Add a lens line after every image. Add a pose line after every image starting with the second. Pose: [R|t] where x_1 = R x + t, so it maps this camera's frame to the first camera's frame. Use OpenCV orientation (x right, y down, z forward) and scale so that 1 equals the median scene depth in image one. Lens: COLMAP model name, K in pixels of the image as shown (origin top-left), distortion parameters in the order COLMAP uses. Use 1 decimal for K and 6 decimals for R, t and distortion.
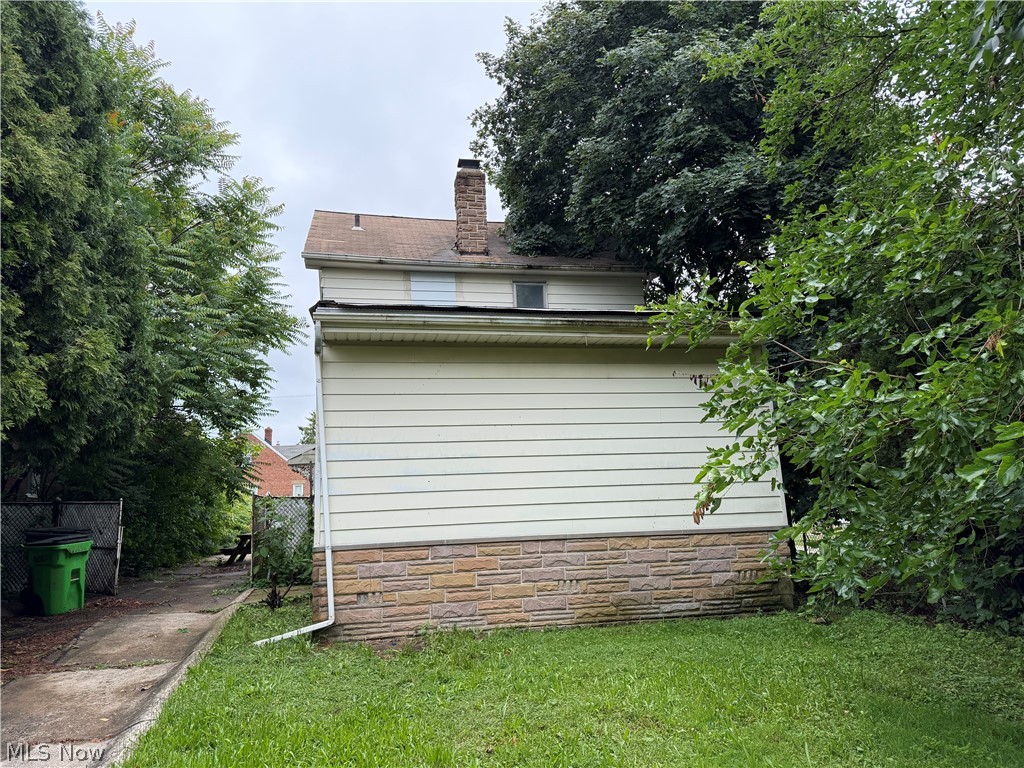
lens RADIAL K [[713.8, 0, 510.8], [0, 713.8, 383.6], [0, 0, 1]] dist [0.066733, -0.000314]
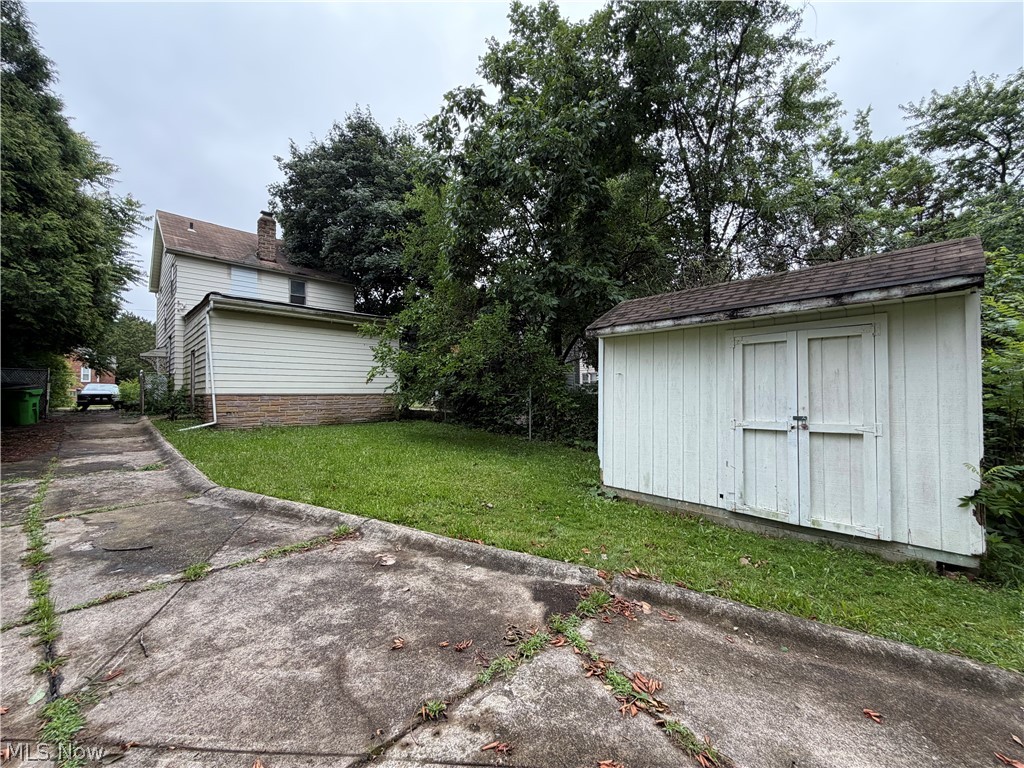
lens RADIAL K [[404.2, 0, 511.6], [0, 404.2, 381.4], [0, 0, 1]] dist [-0.000853, 0.000034]
pose [[0.834588, 0.044969, 0.549036, -0.105734], [-0.121882, 0.987035, 0.104430, -0.055336], [-0.537222, -0.154074, 0.829249, -0.449570]]
